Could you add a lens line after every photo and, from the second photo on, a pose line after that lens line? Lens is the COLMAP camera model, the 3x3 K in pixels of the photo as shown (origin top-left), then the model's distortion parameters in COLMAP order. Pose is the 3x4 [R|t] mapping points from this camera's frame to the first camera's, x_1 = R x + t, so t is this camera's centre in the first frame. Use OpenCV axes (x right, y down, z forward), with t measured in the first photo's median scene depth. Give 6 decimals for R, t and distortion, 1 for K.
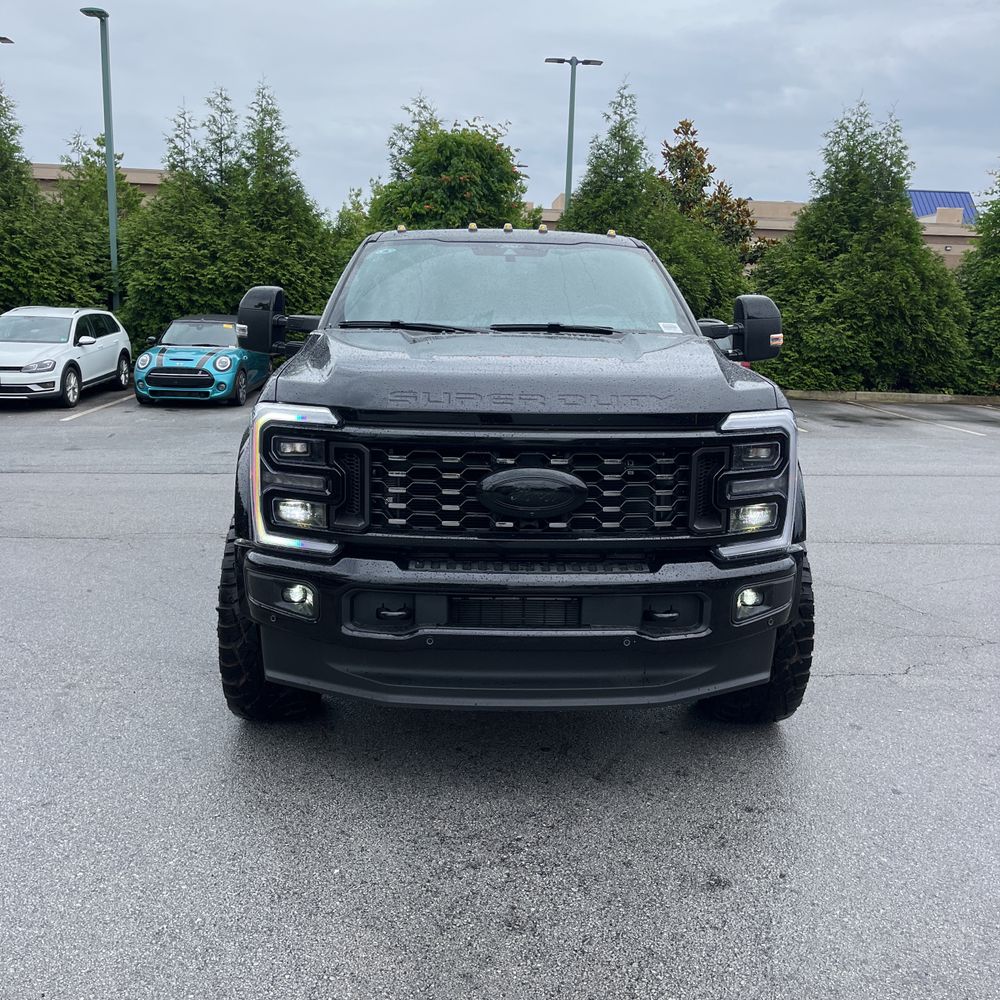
lens RADIAL K [[1017.4, 0, 498.2], [0, 1017.4, 516.3], [0, 0, 1]] dist [0.040712, -0.008130]
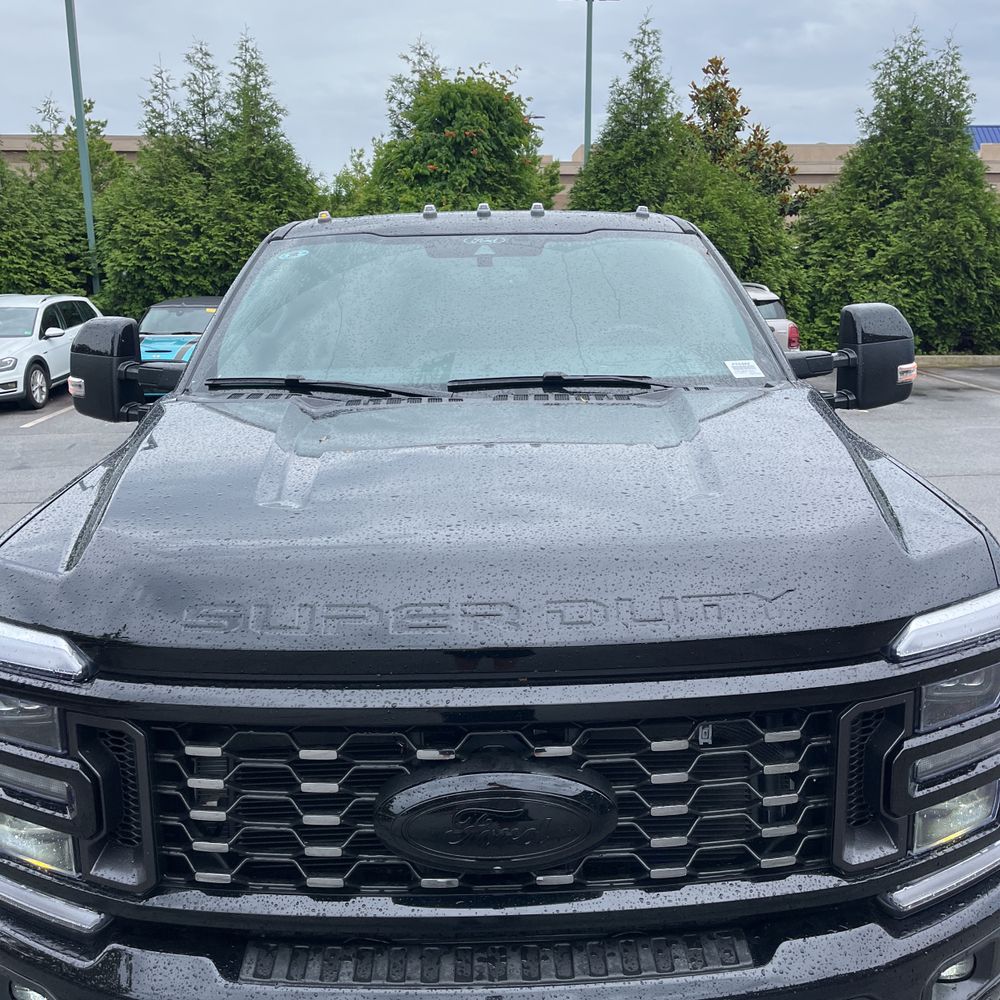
lens RADIAL K [[1017.4, 0, 498.2], [0, 1017.4, 516.3], [0, 0, 1]] dist [0.040712, -0.008130]
pose [[0.999150, -0.028474, -0.029813, 0.008394], [0.029652, 0.998766, 0.039852, -0.028834], [0.028641, -0.040702, 0.998761, 0.087087]]
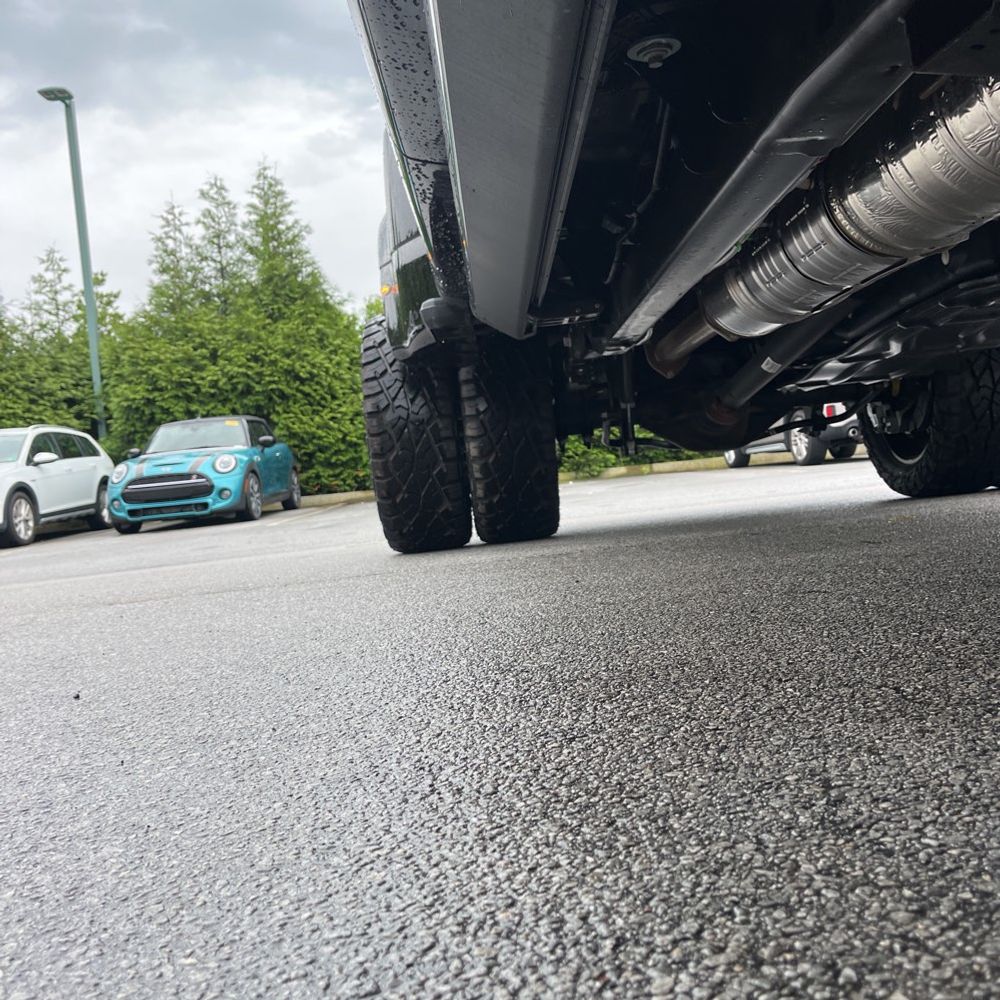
lens RADIAL K [[1017.4, 0, 498.2], [0, 1017.4, 516.3], [0, 0, 1]] dist [0.040712, -0.008130]
pose [[0.992240, -0.118453, -0.037789, -0.041811], [0.110569, 0.979647, -0.167532, 0.025986], [0.056865, 0.162054, 0.985142, 0.240006]]
